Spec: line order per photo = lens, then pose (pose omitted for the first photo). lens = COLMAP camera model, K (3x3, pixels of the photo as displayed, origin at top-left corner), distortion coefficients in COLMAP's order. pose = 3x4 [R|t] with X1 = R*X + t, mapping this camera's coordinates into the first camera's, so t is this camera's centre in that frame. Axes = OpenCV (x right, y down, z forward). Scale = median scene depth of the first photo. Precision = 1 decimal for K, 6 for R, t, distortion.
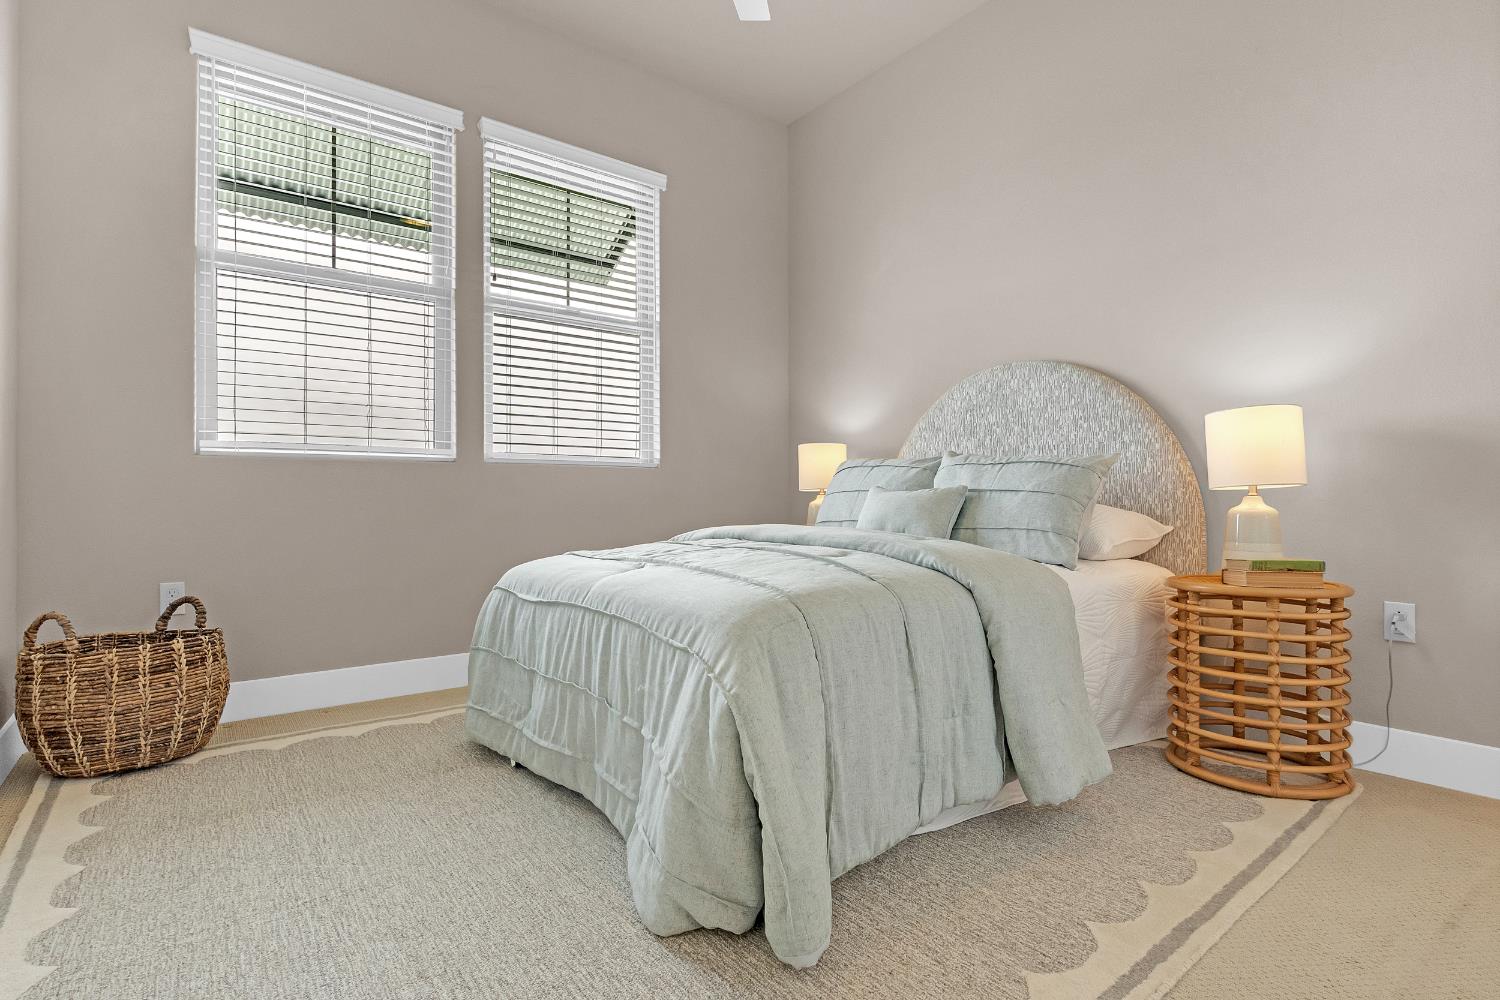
lens RADIAL K [[704.2, 0, 742.2], [0, 704.2, 500.6], [0, 0, 1]] dist [-0.002203, 0.000178]
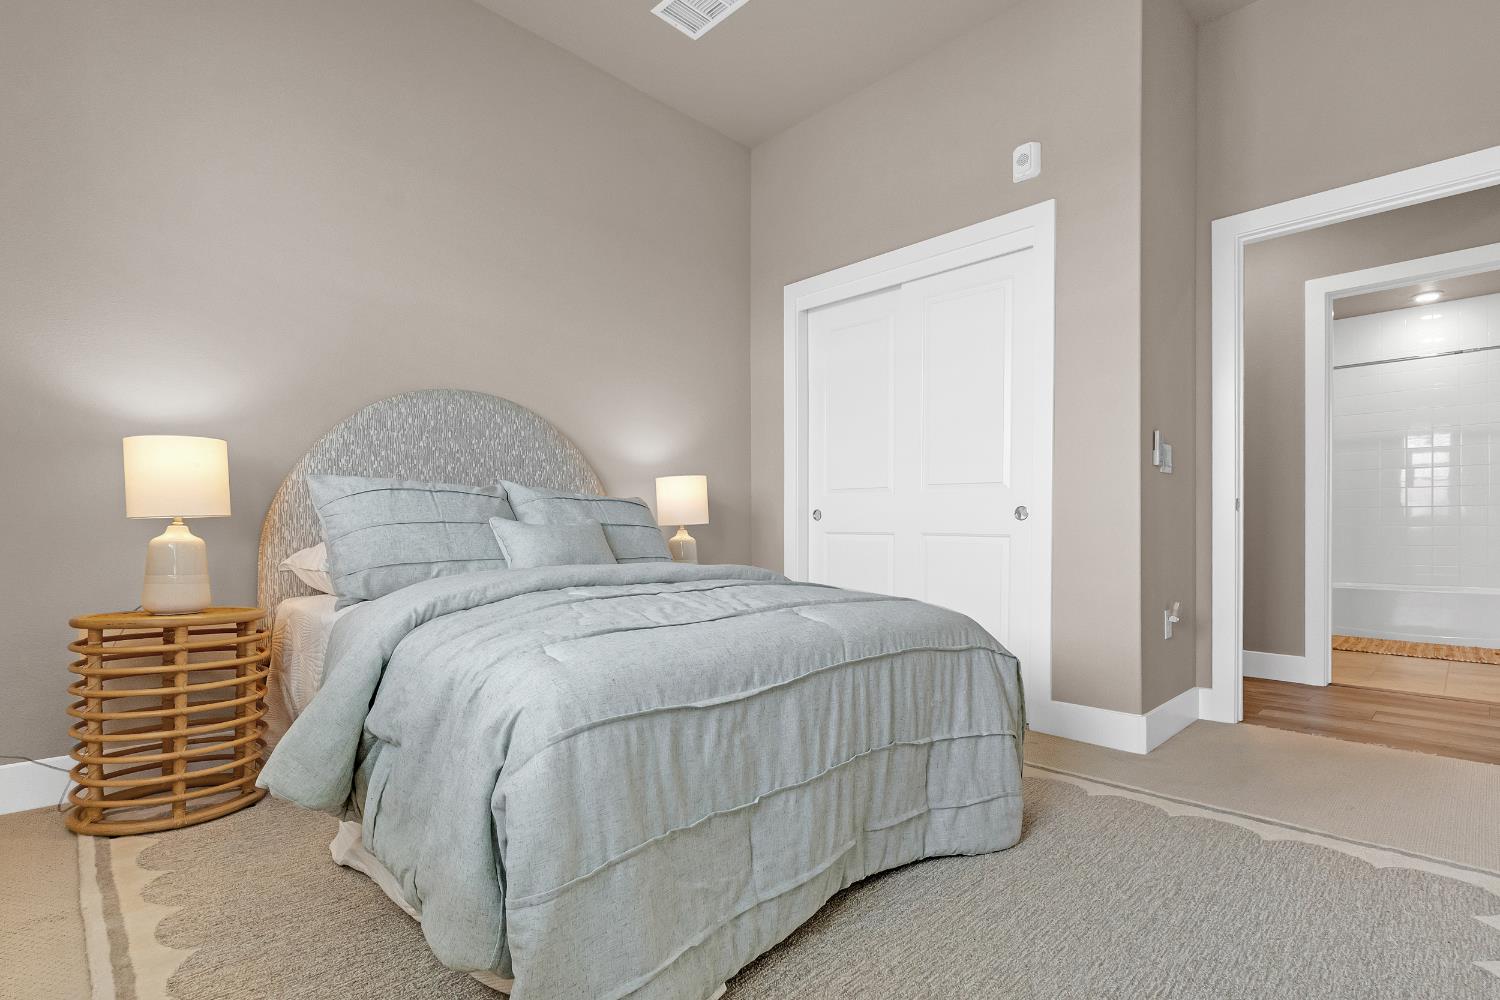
lens RADIAL K [[704.2, 0, 742.2], [0, 704.2, 500.6], [0, 0, 1]] dist [-0.002203, 0.000178]
pose [[-0.124806, 0.045798, 0.991124, -0.731553], [-0.005574, 0.998886, -0.046858, 0.001425], [-0.992165, -0.011373, -0.124412, 0.859298]]
